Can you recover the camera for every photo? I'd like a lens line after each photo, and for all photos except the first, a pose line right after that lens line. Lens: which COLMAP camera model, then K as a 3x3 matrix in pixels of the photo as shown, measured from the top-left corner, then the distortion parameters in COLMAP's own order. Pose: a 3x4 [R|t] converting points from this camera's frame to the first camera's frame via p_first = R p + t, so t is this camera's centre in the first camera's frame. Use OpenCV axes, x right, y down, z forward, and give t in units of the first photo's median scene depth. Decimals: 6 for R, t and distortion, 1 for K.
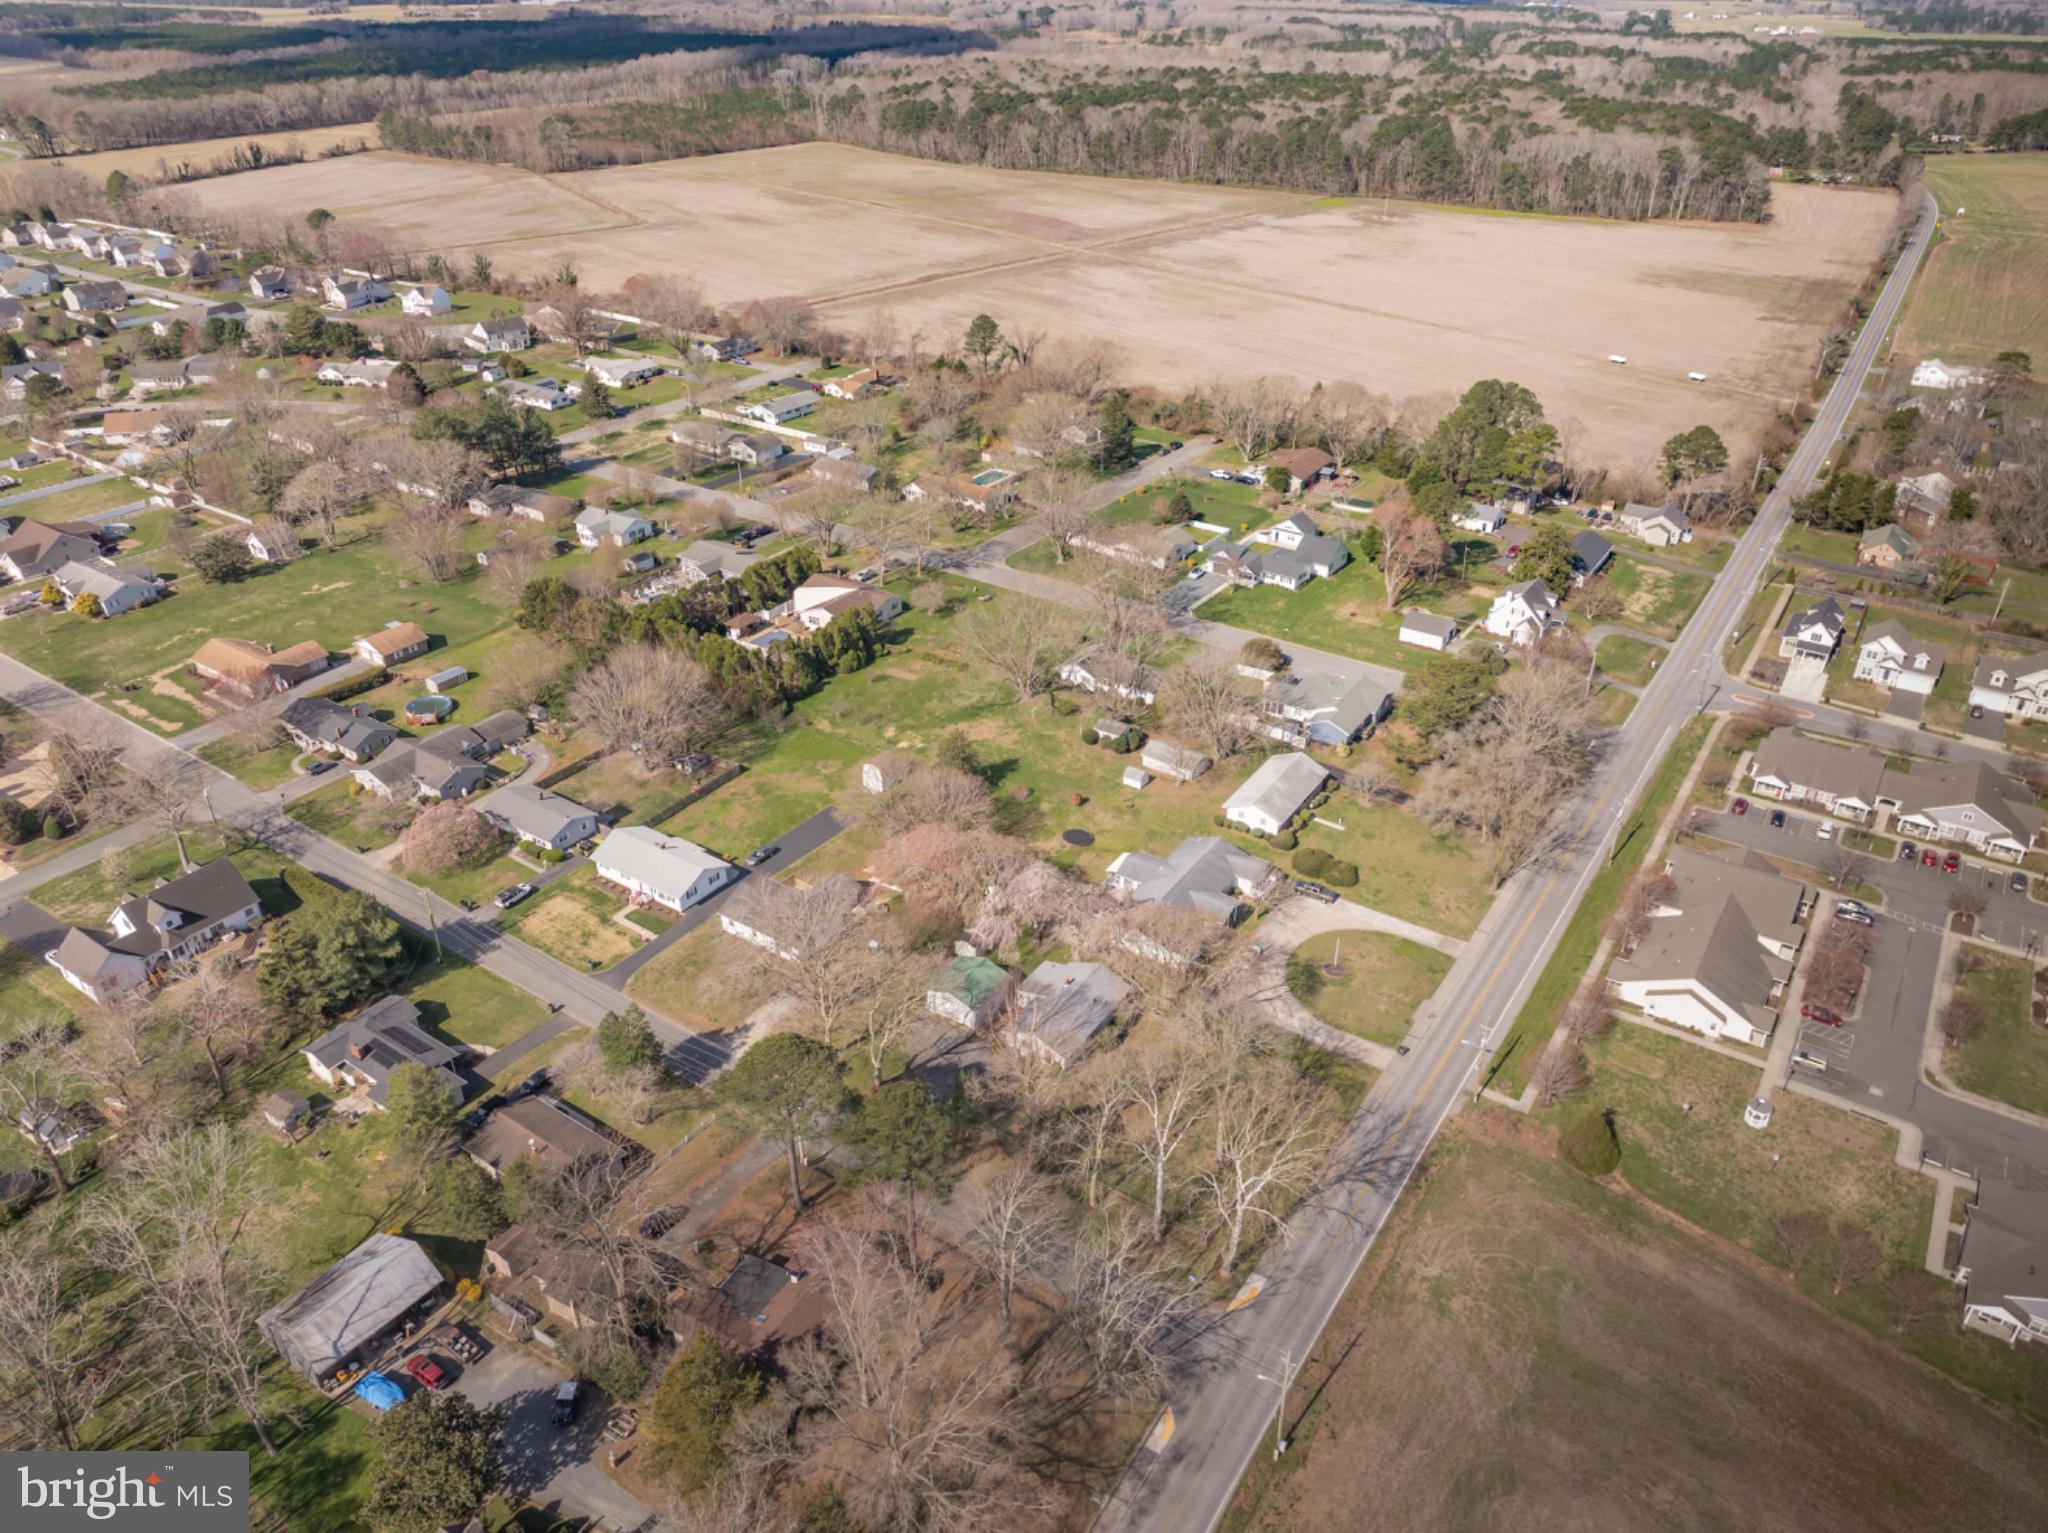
lens RADIAL K [[1439.5, 0, 1029.6], [0, 1439.5, 765.5], [0, 0, 1]] dist [-0.029822, 0.017320]
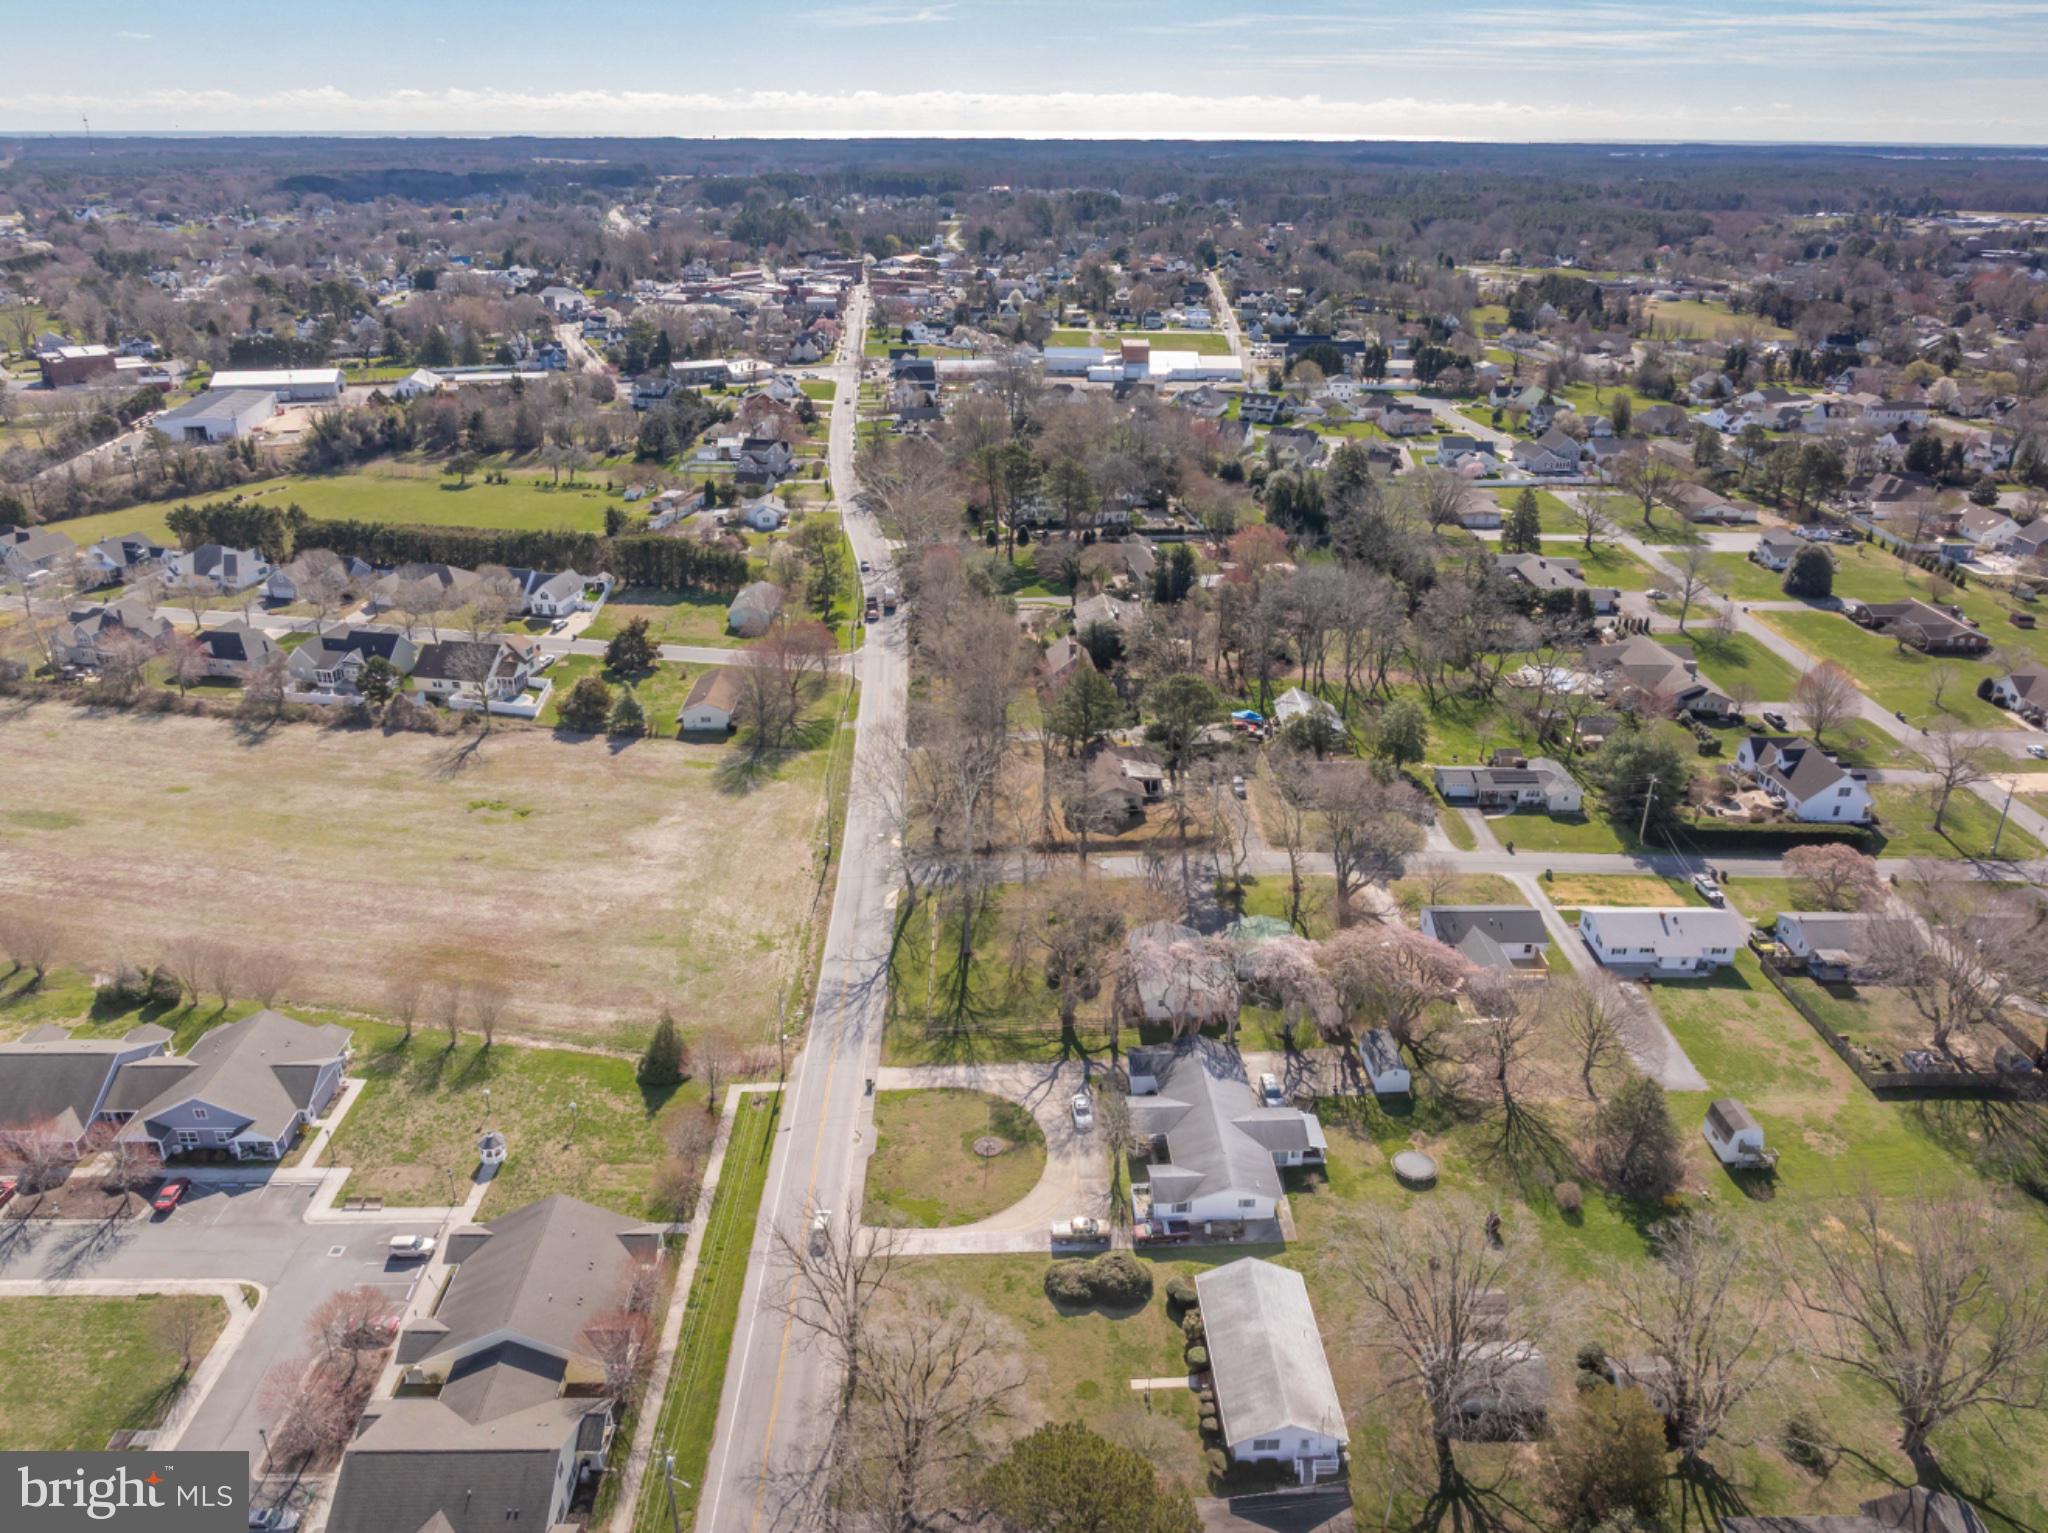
lens RADIAL K [[1439.5, 0, 1029.6], [0, 1439.5, 765.5], [0, 0, 1]] dist [-0.029822, 0.017320]
pose [[-0.819909, 0.228271, -0.525016, 0.547427], [-0.292083, 0.621939, 0.726553, -0.562966], [0.492379, 0.749055, -0.443259, 1.164228]]
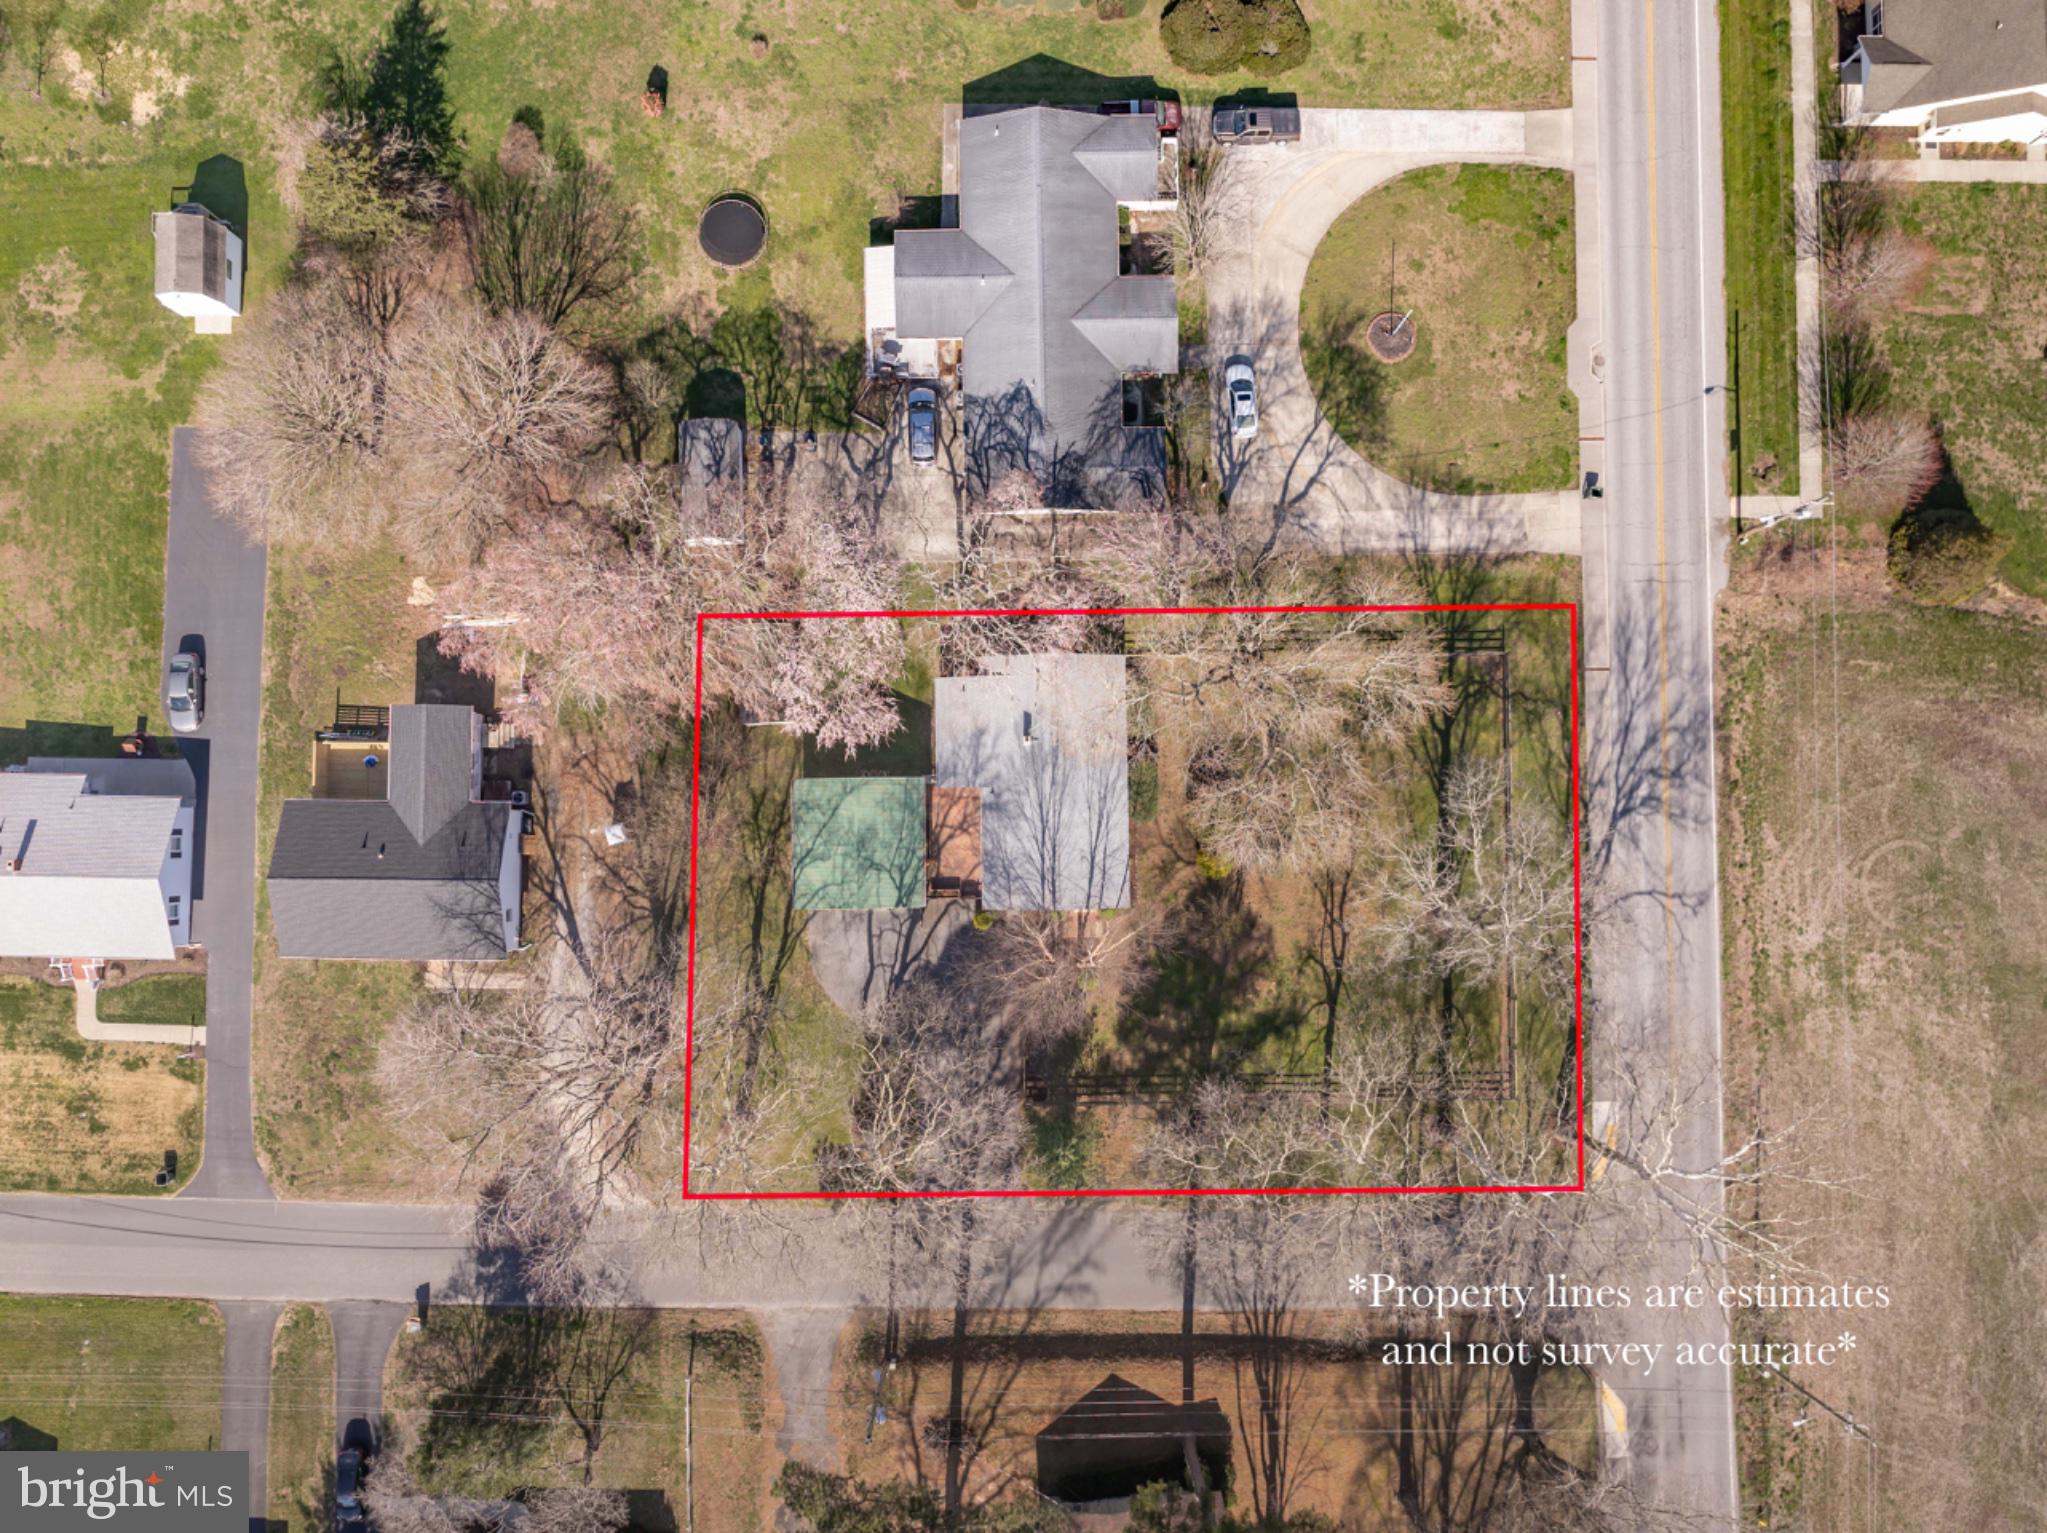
lens RADIAL K [[1438.8, 0, 1029.1], [0, 1438.8, 765.5], [0, 0, 1]] dist [-0.029822, 0.017320]
pose [[0.833252, -0.552343, 0.024669, 0.008295], [0.272220, 0.448682, 0.851223, -0.247298], [-0.481236, -0.702568, 0.524224, 0.662814]]
